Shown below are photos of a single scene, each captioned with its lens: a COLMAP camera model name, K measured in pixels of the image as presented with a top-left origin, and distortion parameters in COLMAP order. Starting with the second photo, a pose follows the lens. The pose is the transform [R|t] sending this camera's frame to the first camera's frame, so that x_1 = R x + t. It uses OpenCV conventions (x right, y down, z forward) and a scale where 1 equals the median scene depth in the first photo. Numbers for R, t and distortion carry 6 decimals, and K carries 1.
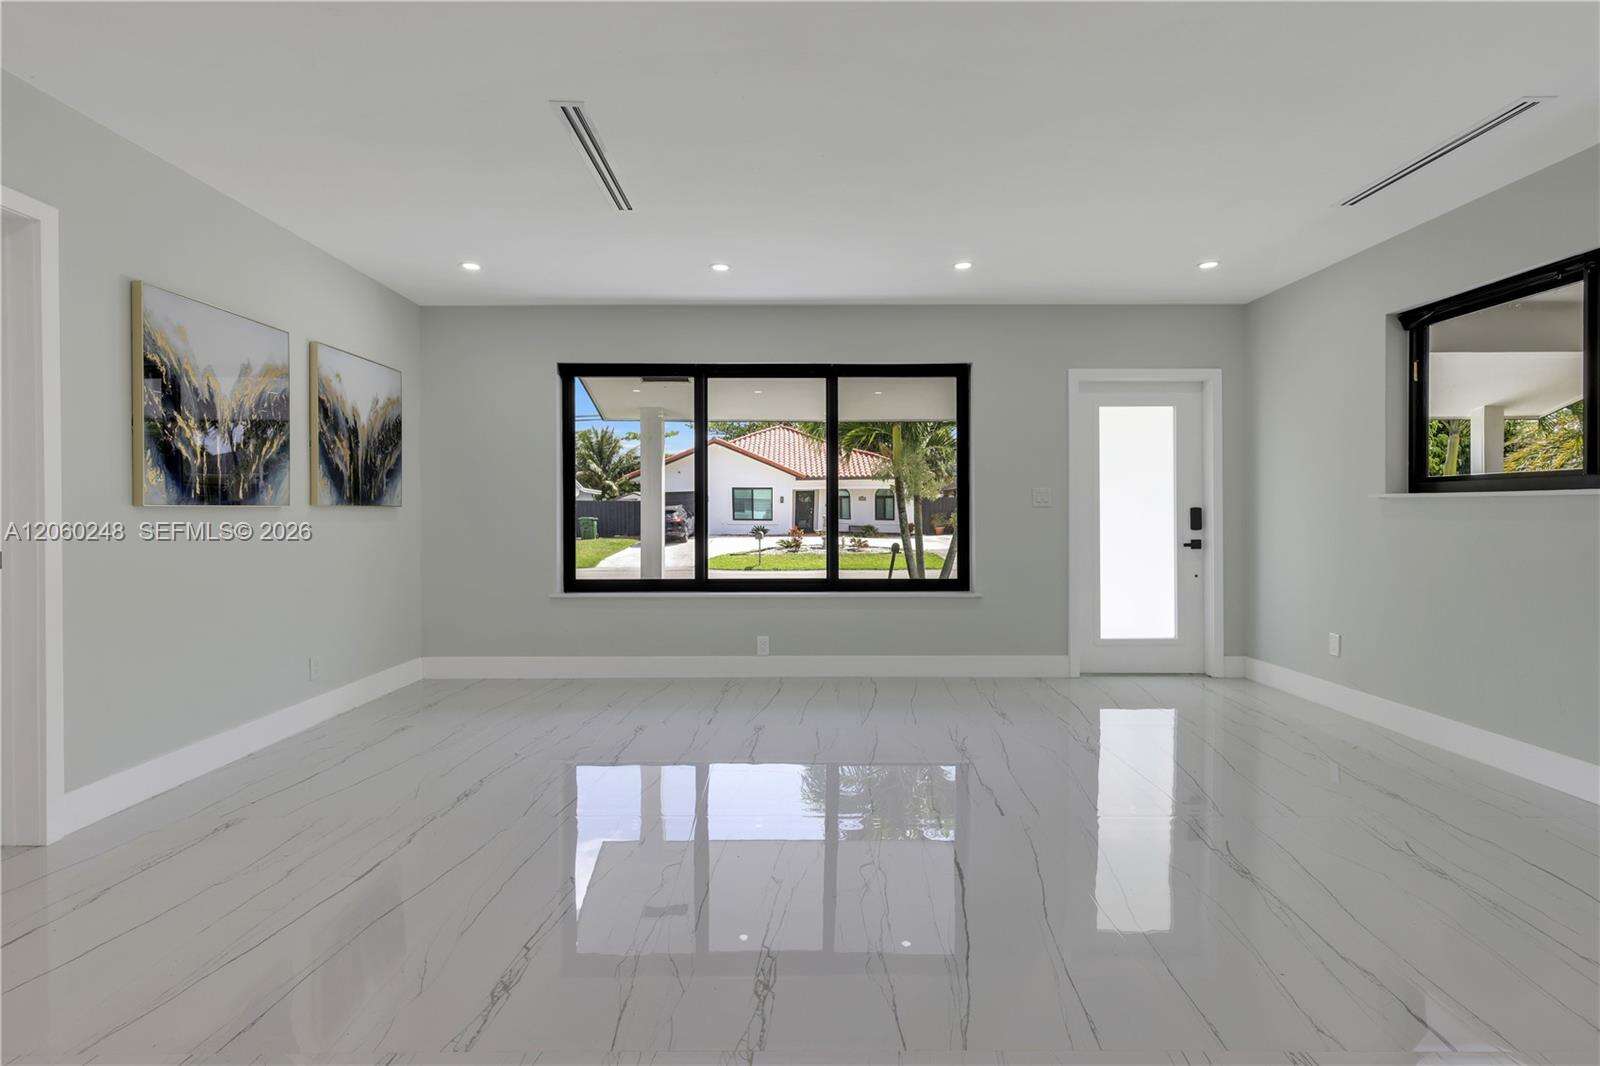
lens RADIAL K [[791.9, 0, 795.6], [0, 791.9, 514.7], [0, 0, 1]] dist [0.025108, 0.000496]
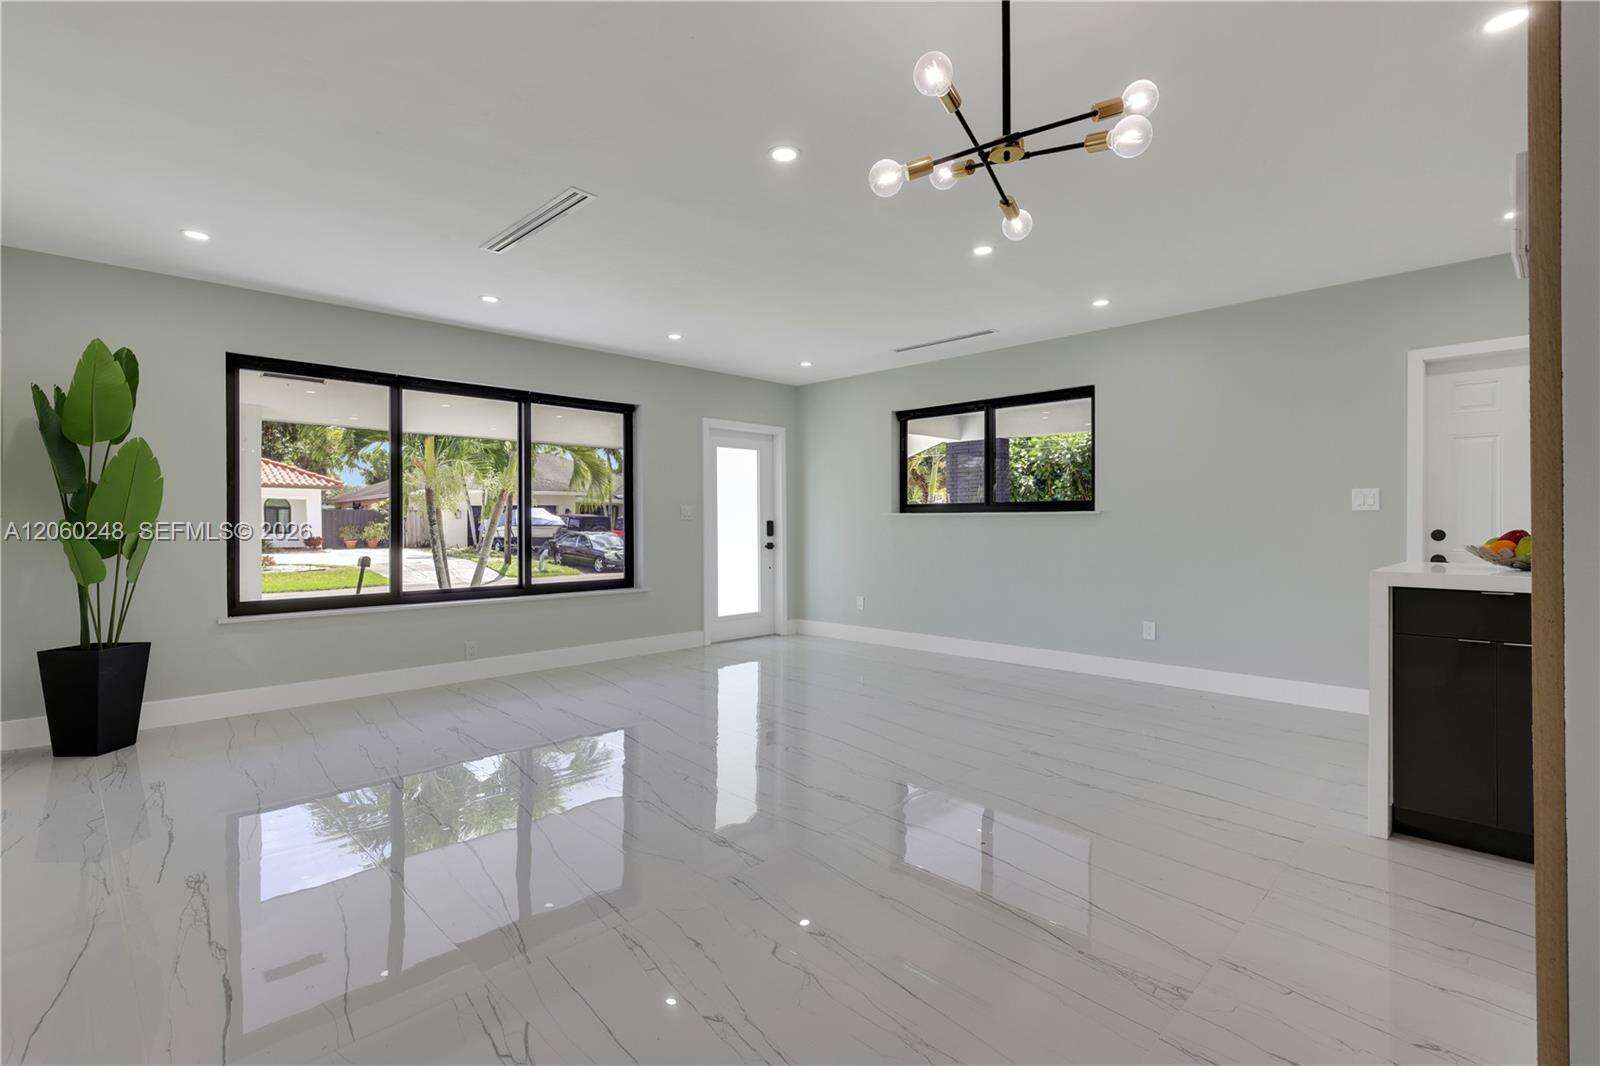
lens RADIAL K [[749.7, 0, 808.7], [0, 749.7, 521.1], [0, 0, 1]] dist [-0.001272, -0.000110]
pose [[0.706352, 0.002357, 0.707857, -0.421042], [0.003458, 0.999971, -0.006780, 0.001206], [-0.707852, 0.007237, 0.706323, -0.020620]]
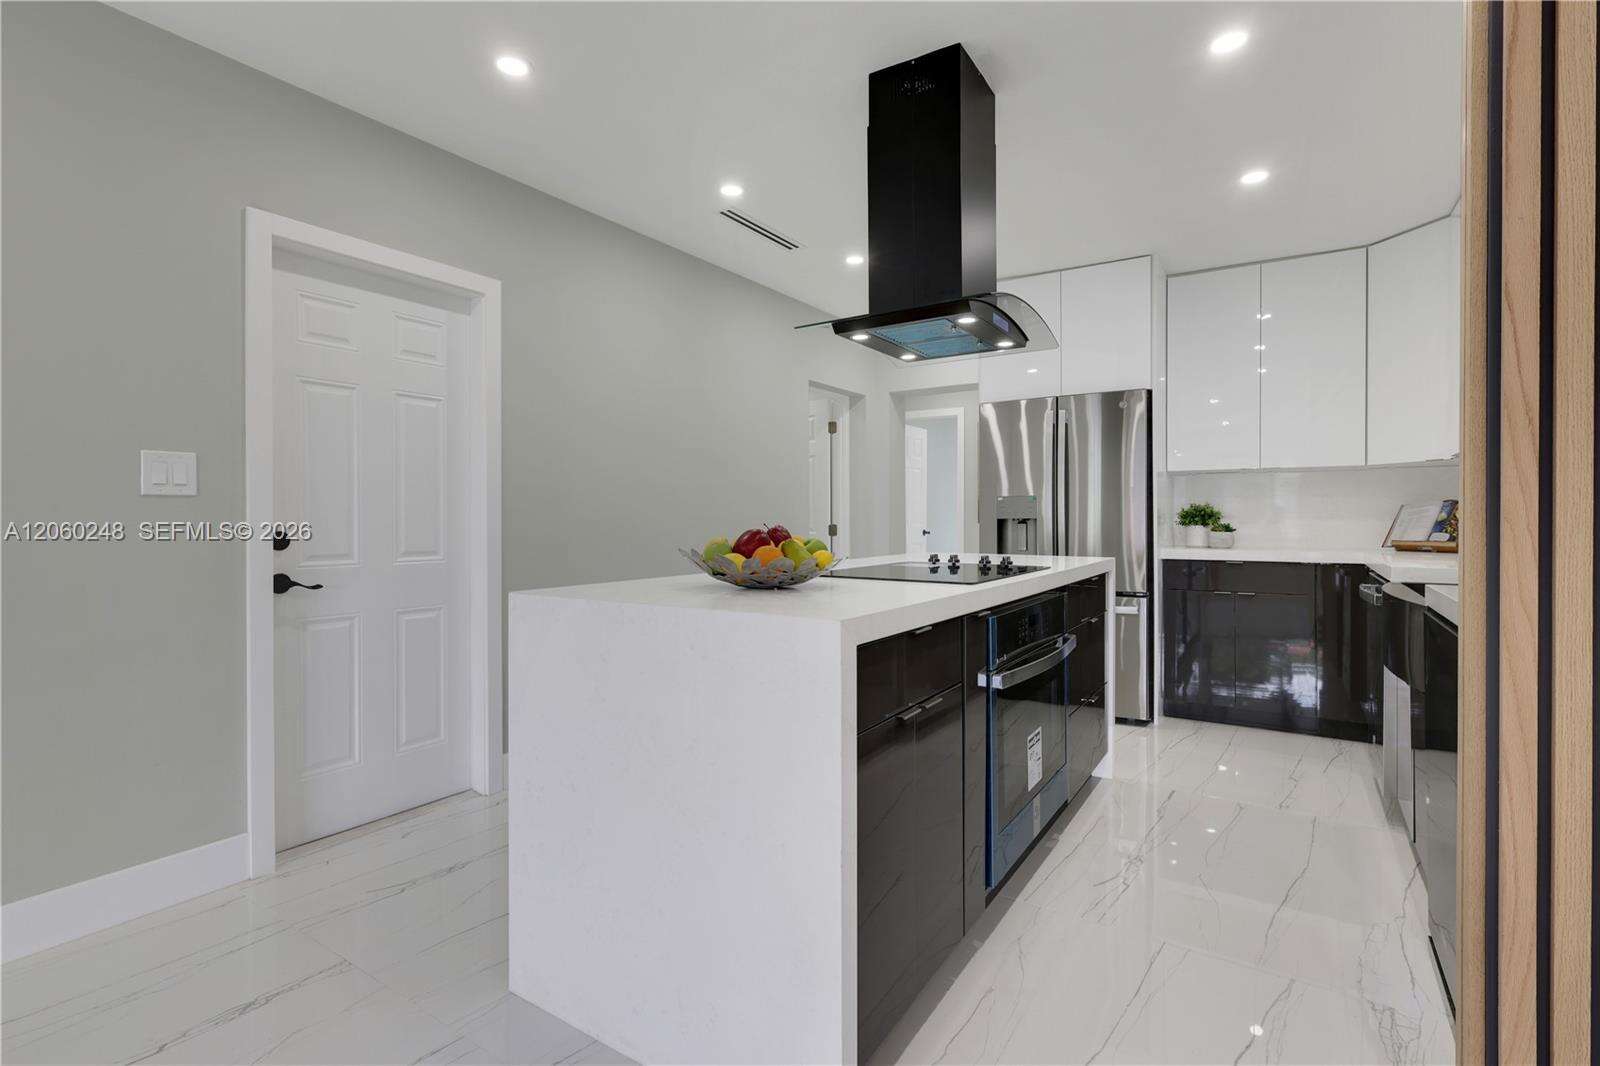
lens RADIAL K [[756.2, 0, 805.8], [0, 756.2, 521.6], [0, 0, 1]] dist [0.000370, 0.000855]
pose [[-0.835349, 0.001343, 0.549719, 0.064298], [0.007069, 0.999941, 0.008299, -0.000533], [-0.549675, 0.010819, -0.835309, 0.274958]]
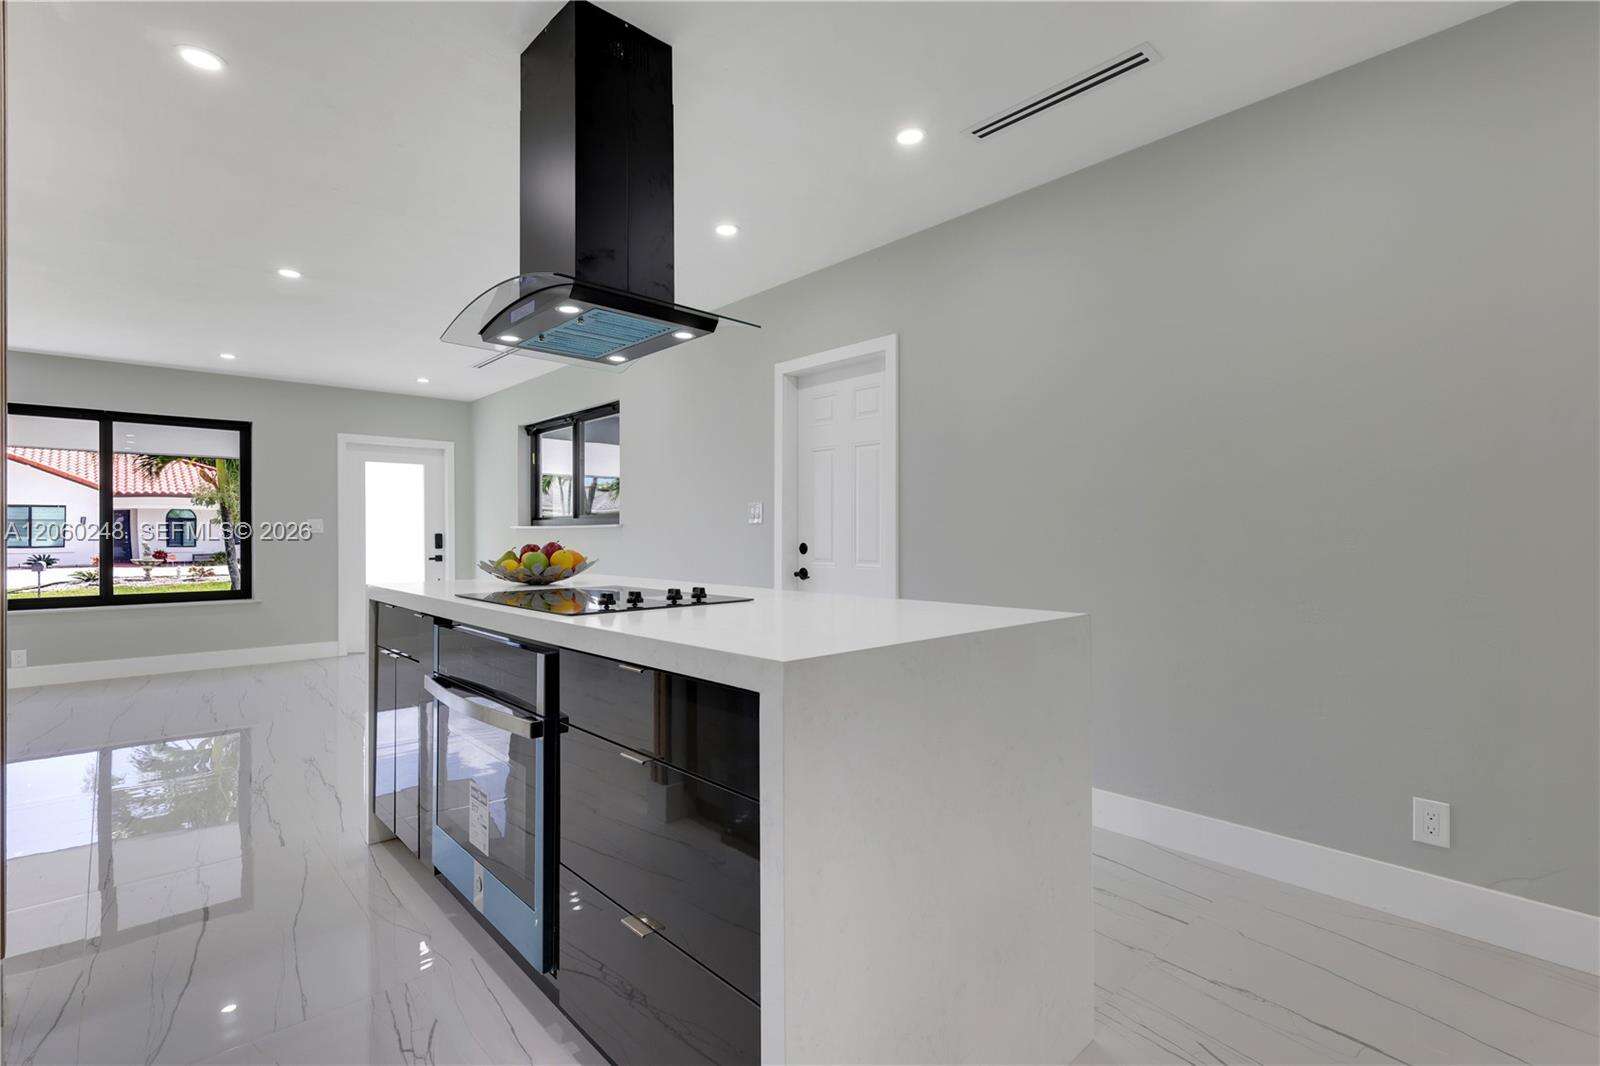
lens RADIAL K [[775.5, 0, 790.4], [0, 775.5, 532.3], [0, 0, 1]] dist [0.023762, 0.000133]
pose [[0.758993, 0.002120, 0.651096, 0.053646], [0.003677, 0.999965, -0.007543, 0.002015], [-0.651089, 0.008119, 0.758958, -0.532949]]
